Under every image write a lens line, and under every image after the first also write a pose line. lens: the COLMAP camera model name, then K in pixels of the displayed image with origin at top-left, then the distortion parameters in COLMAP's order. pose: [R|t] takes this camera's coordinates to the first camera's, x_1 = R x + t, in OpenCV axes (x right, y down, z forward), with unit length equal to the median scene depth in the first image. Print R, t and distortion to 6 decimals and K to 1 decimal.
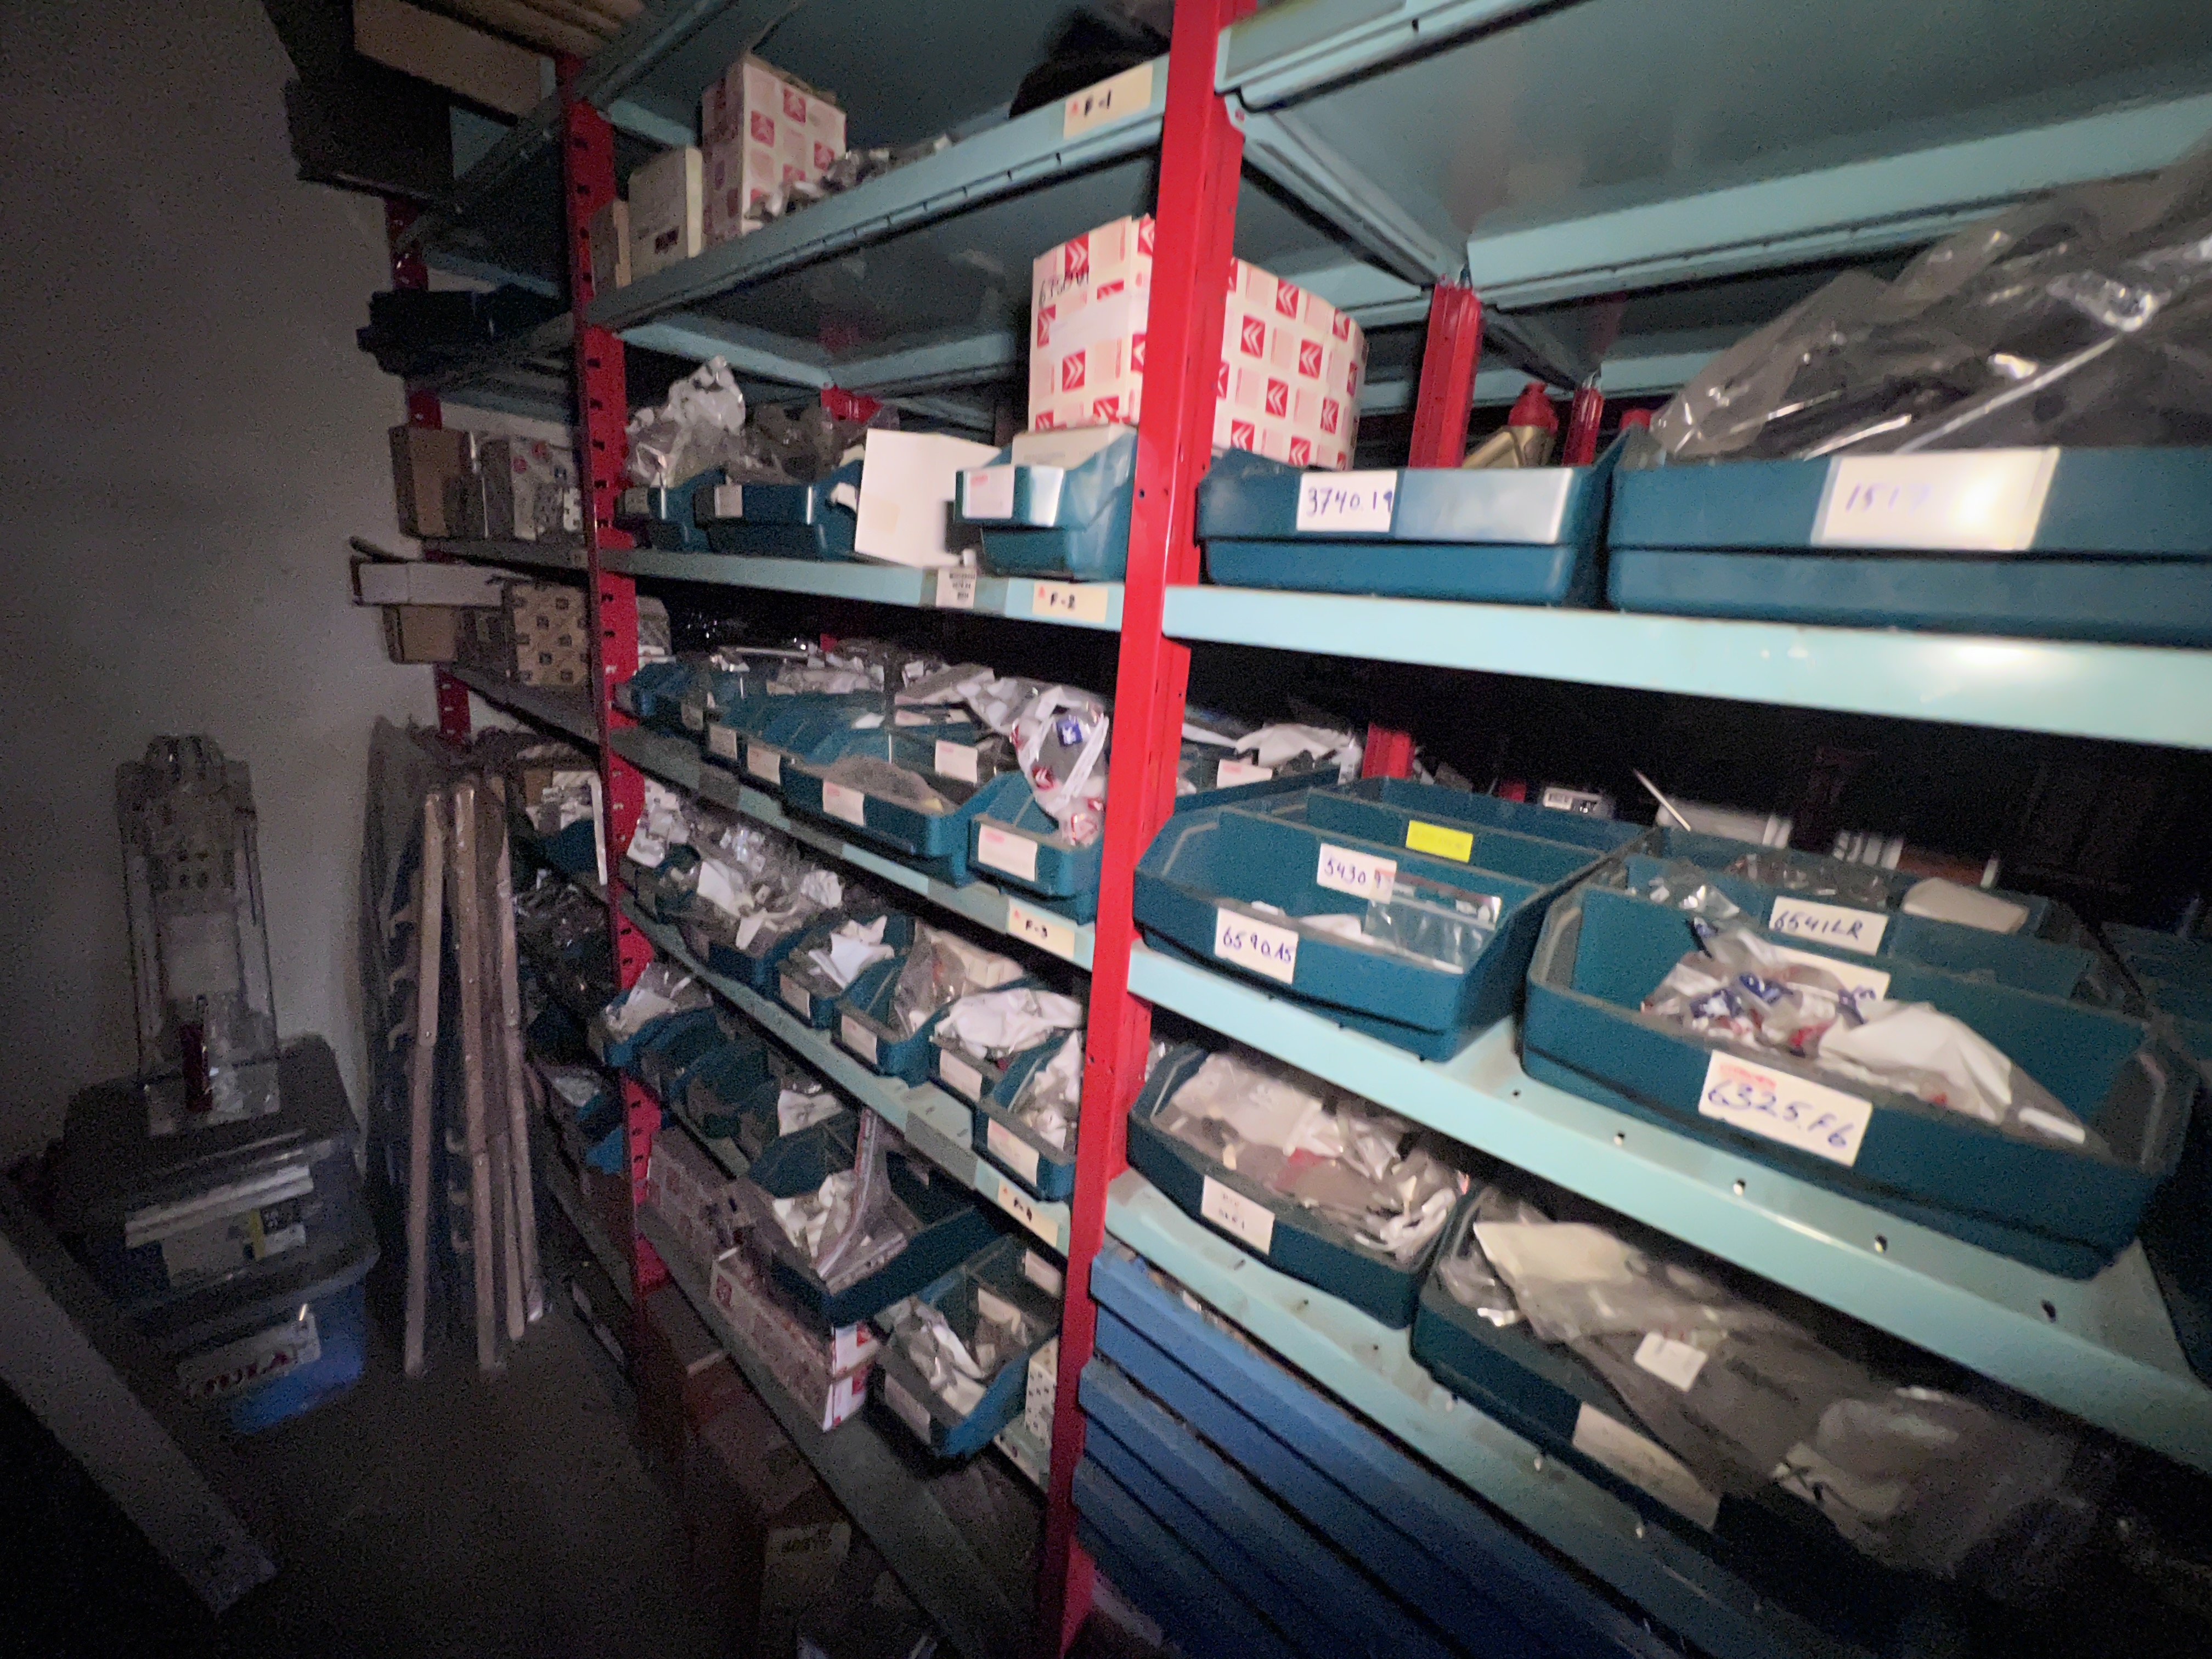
lens RADIAL K [[890.3, 0, 1106.3], [0, 890.3, 832.3], [0, 0, 1]] dist [-0.005582, 0.001498]
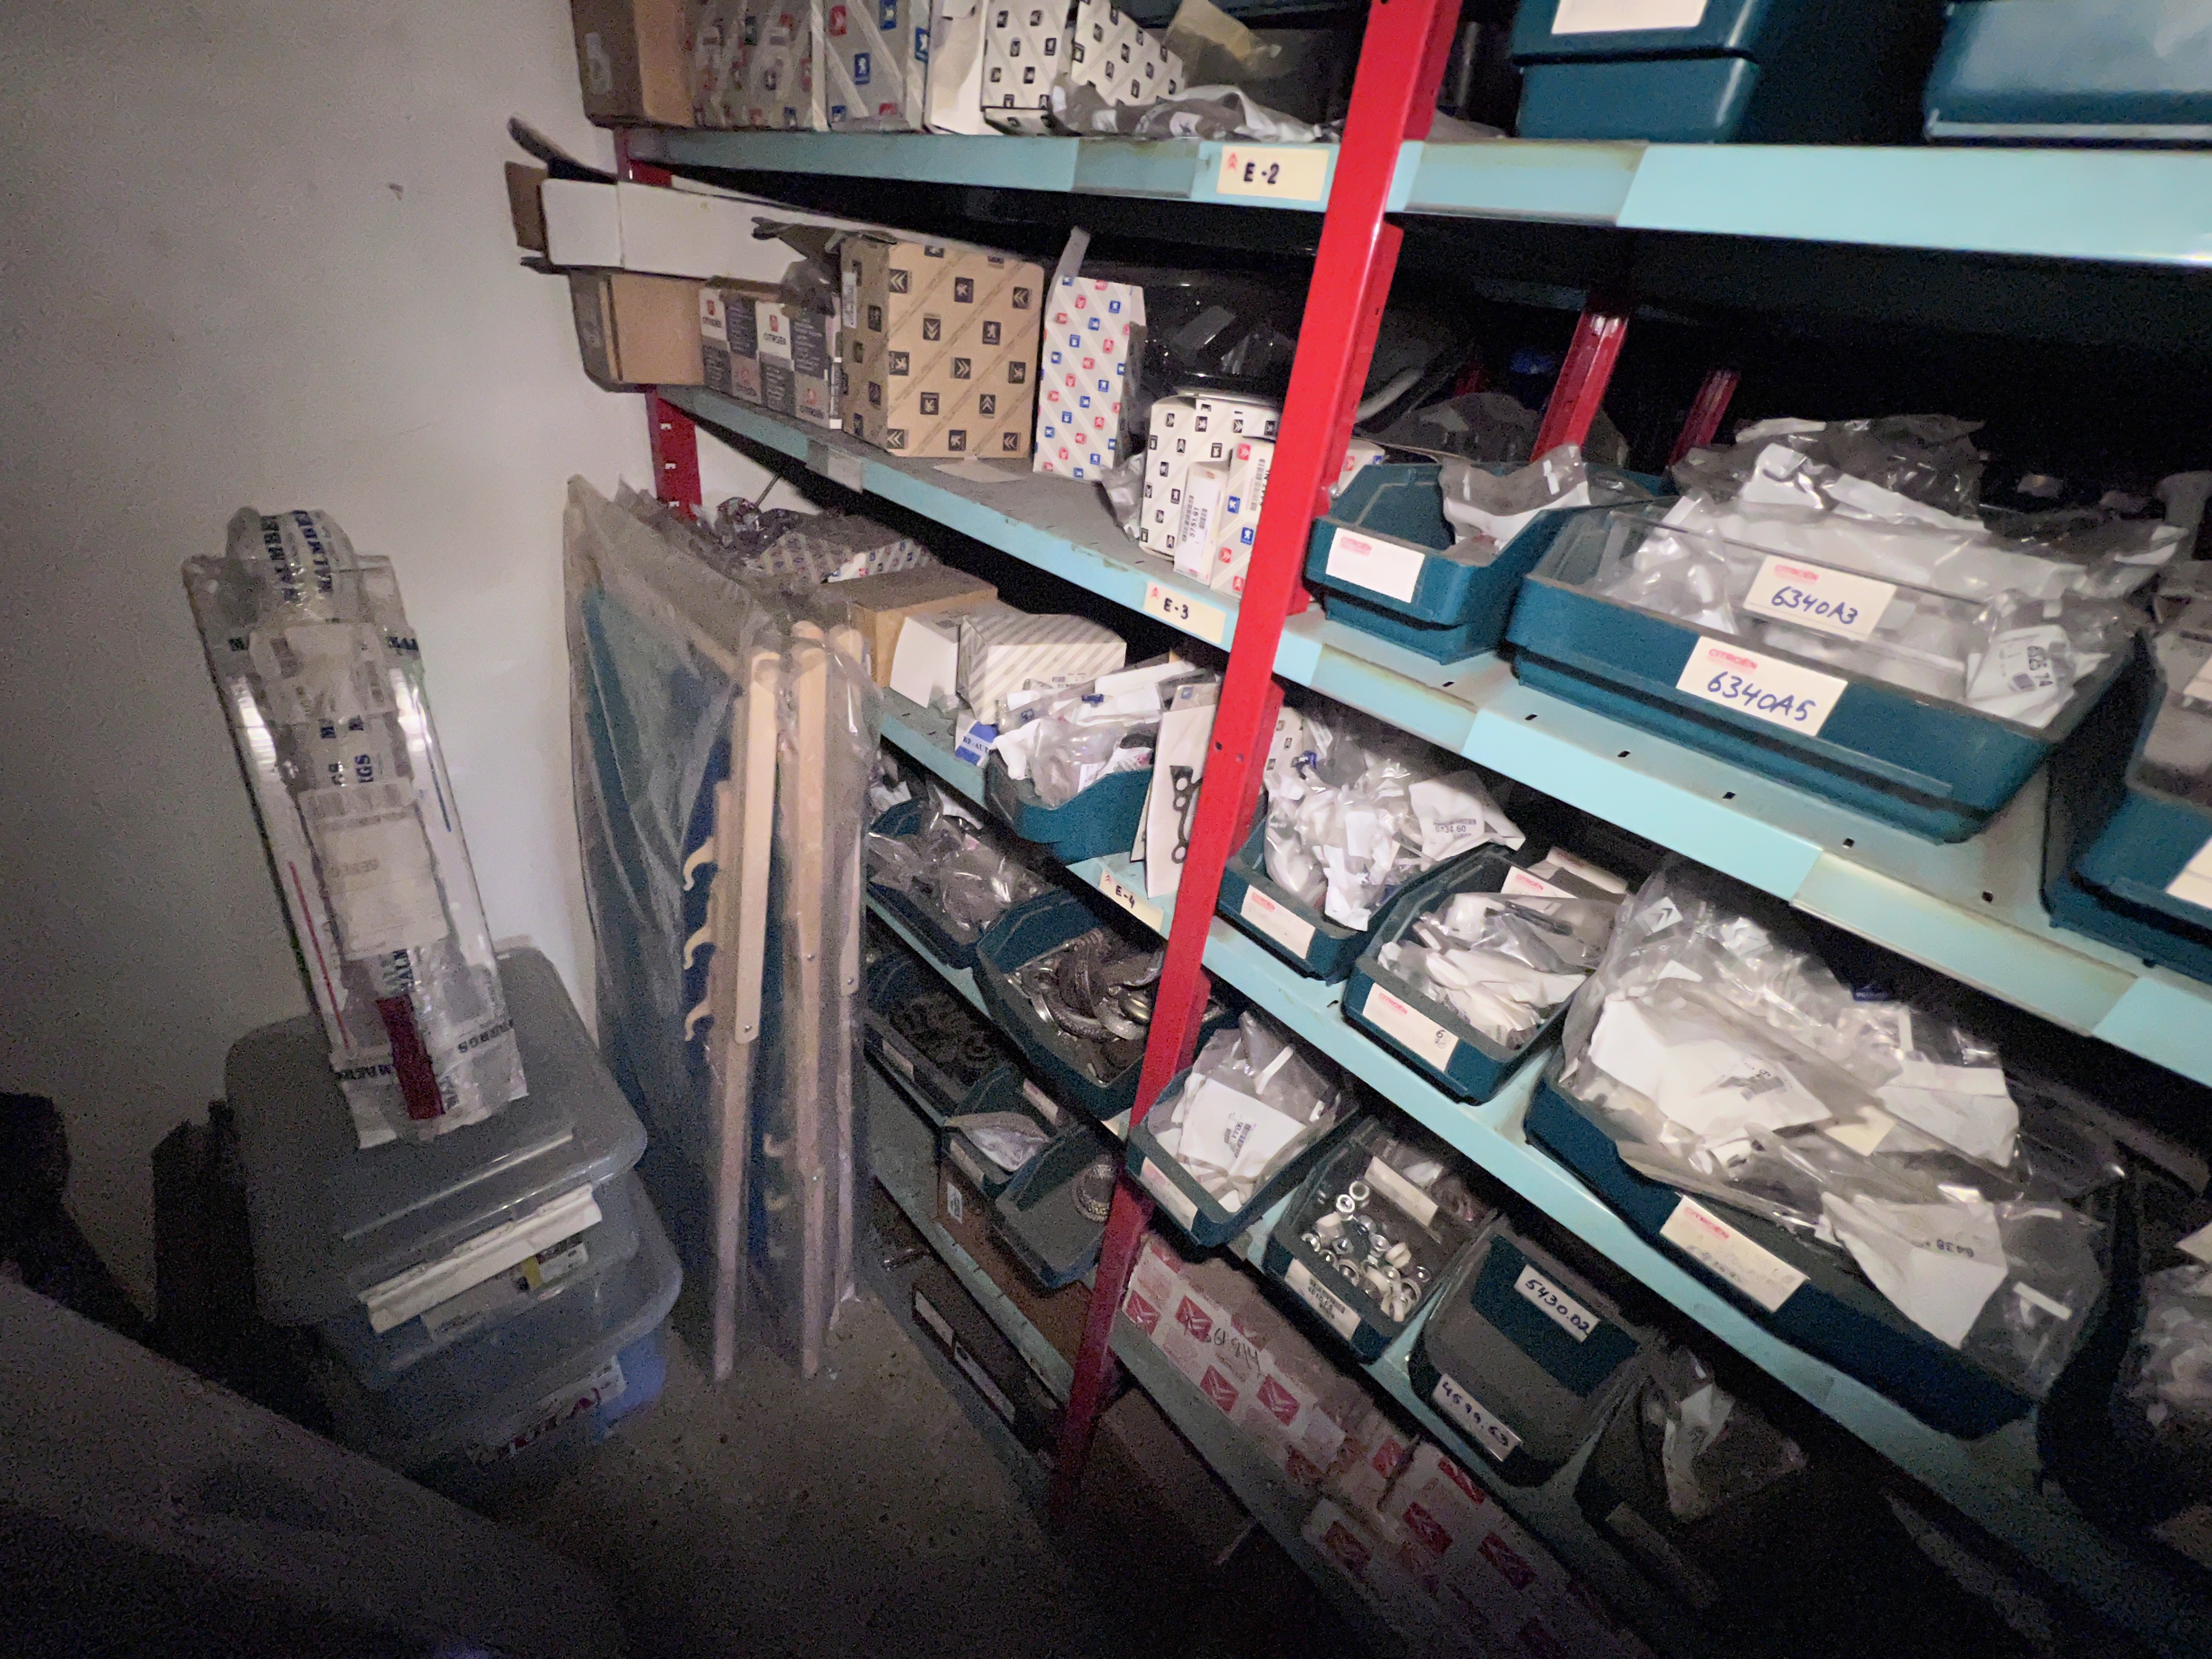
lens RADIAL K [[890.3, 0, 1103.3], [0, 890.3, 827.8], [0, 0, 1]] dist [-0.005582, 0.001498]
pose [[0.997228, 0.070764, -0.022993, -0.481293], [-0.061309, 0.956571, 0.284980, -0.107811], [0.042160, -0.282780, 0.958258, 0.412784]]
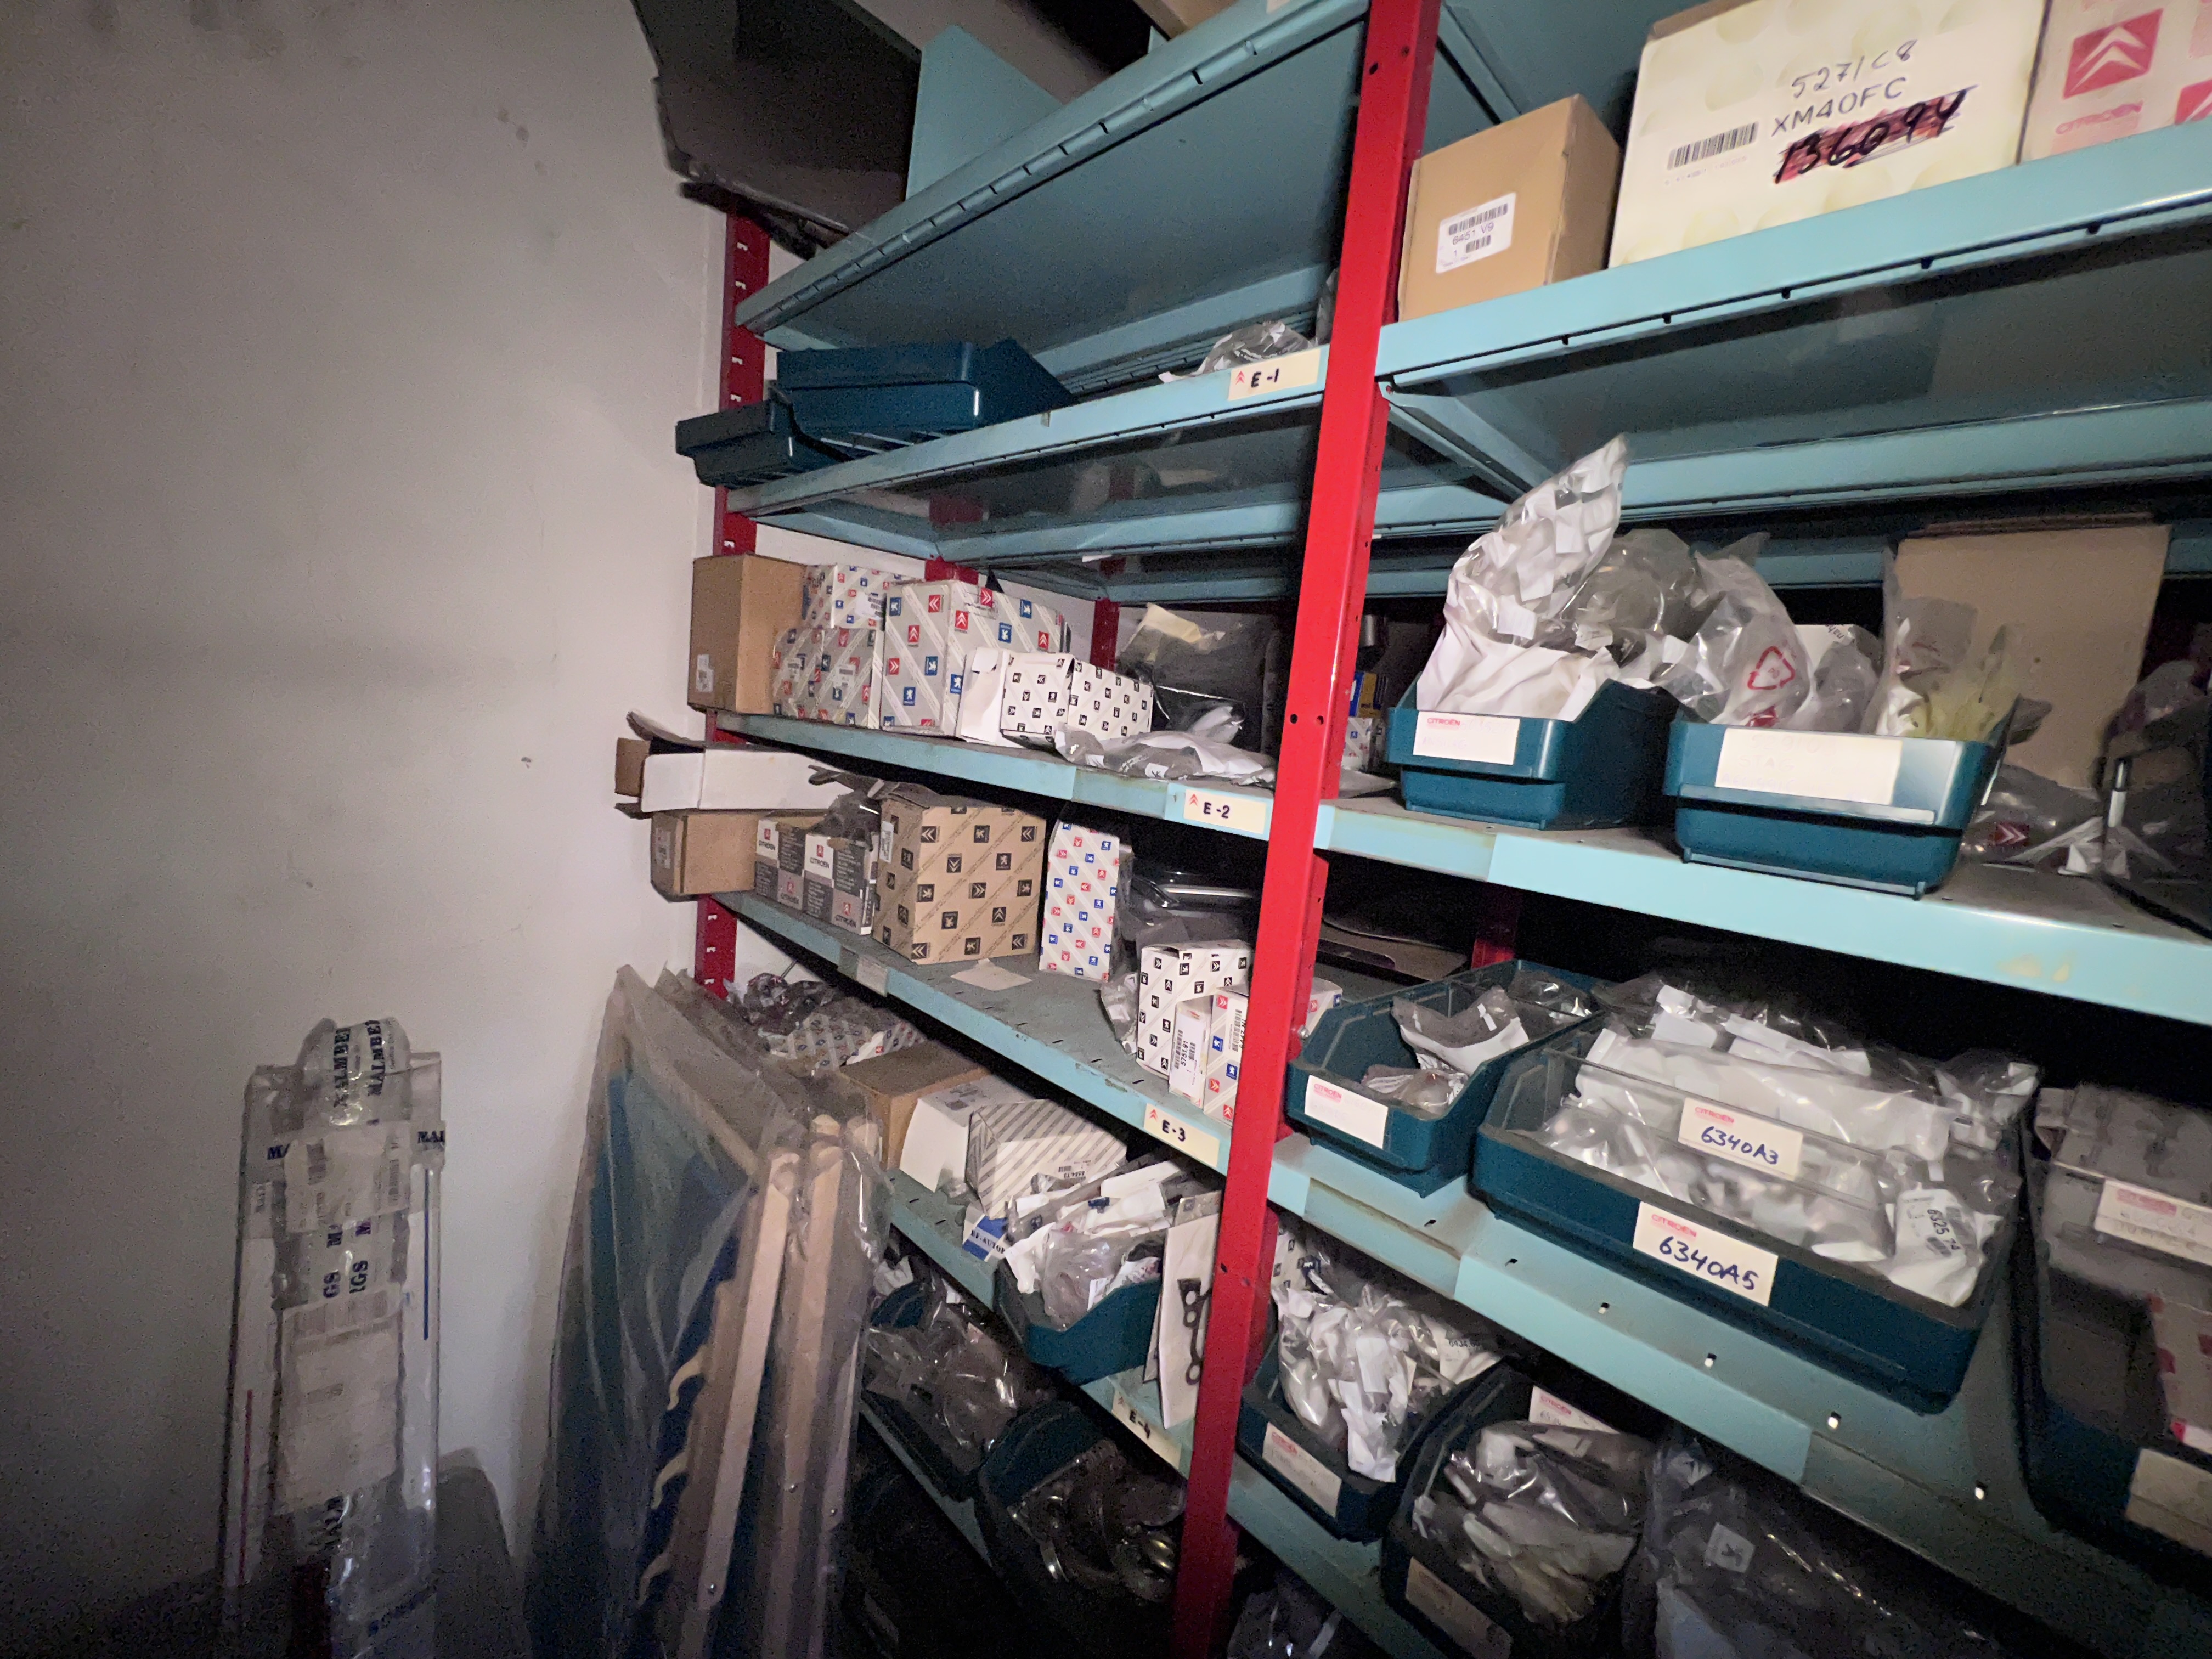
lens RADIAL K [[890.3, 0, 1103.5], [0, 890.3, 830.3], [0, 0, 1]] dist [-0.005582, 0.001498]
pose [[0.998976, 0.021239, -0.039942, -0.484698], [-0.026267, 0.991177, -0.129915, -0.174362], [0.036830, 0.130831, 0.990720, 0.373685]]
